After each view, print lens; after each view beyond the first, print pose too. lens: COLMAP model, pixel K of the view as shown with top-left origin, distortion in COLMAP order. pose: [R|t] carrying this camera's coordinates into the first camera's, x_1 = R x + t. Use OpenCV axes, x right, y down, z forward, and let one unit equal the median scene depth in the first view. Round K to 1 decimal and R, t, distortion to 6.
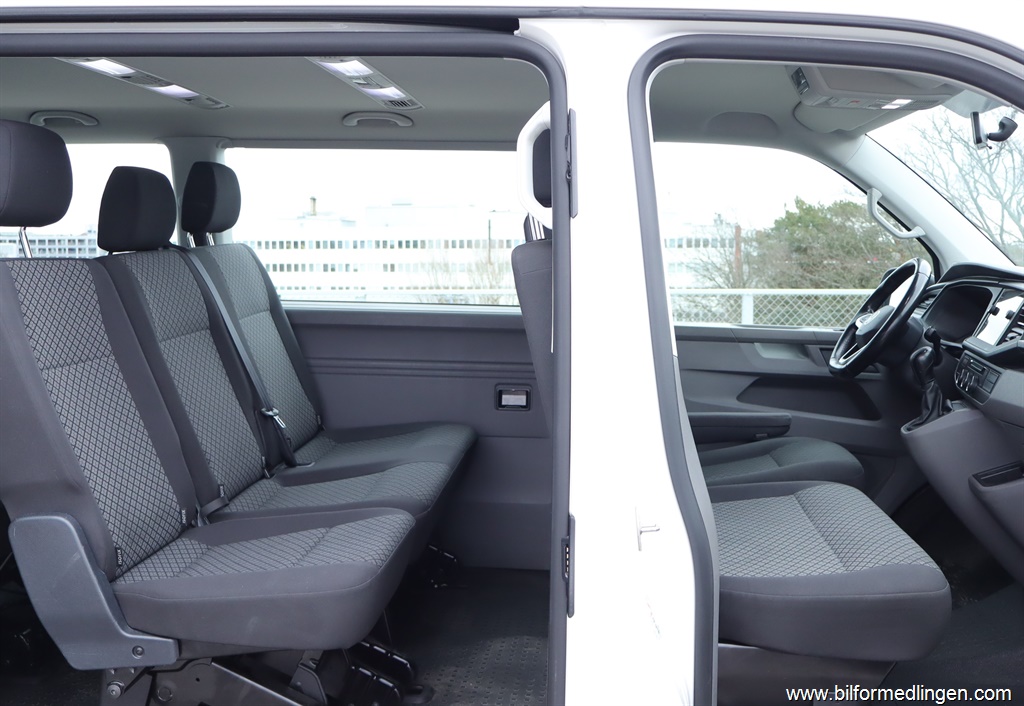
lens RADIAL K [[1135.5, 0, 510.4], [0, 1135.5, 349.3], [0, 0, 1]] dist [0.009903, 0.000000]
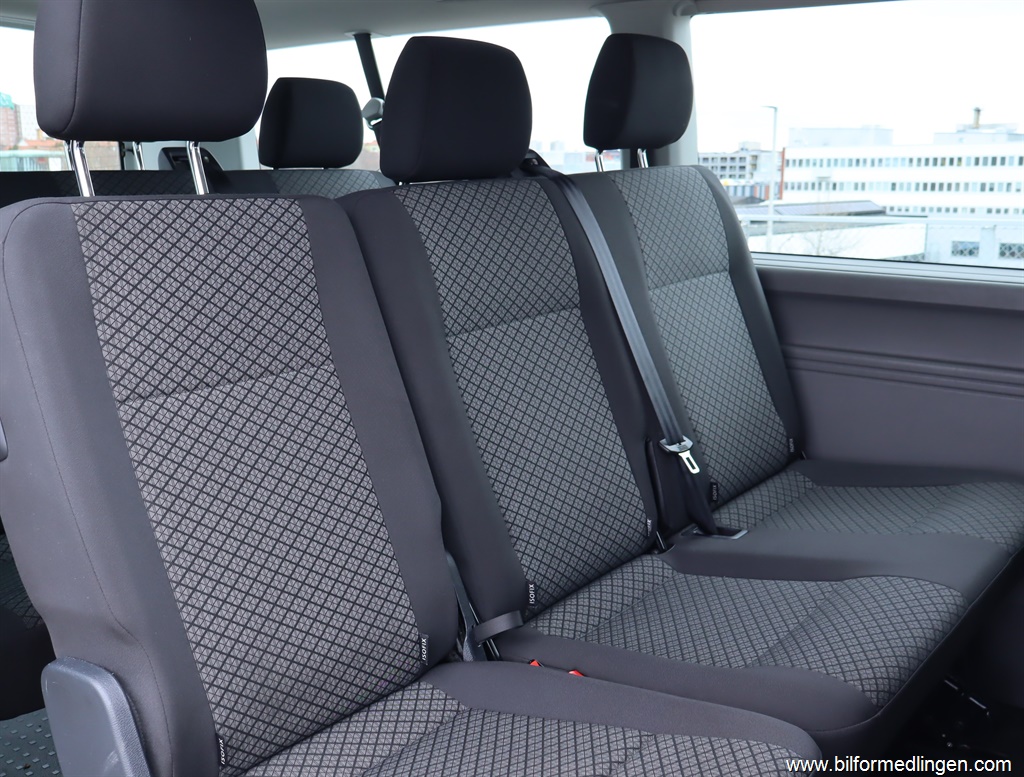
lens RADIAL K [[1126.6, 0, 516.5], [0, 1126.6, 390.5], [0, 0, 1]] dist [0.000932, 0.000000]
pose [[0.850057, 0.100848, -0.516946, 0.024053], [-0.044251, 0.991702, 0.120701, -0.037165], [0.524829, -0.079727, 0.847466, 0.370215]]
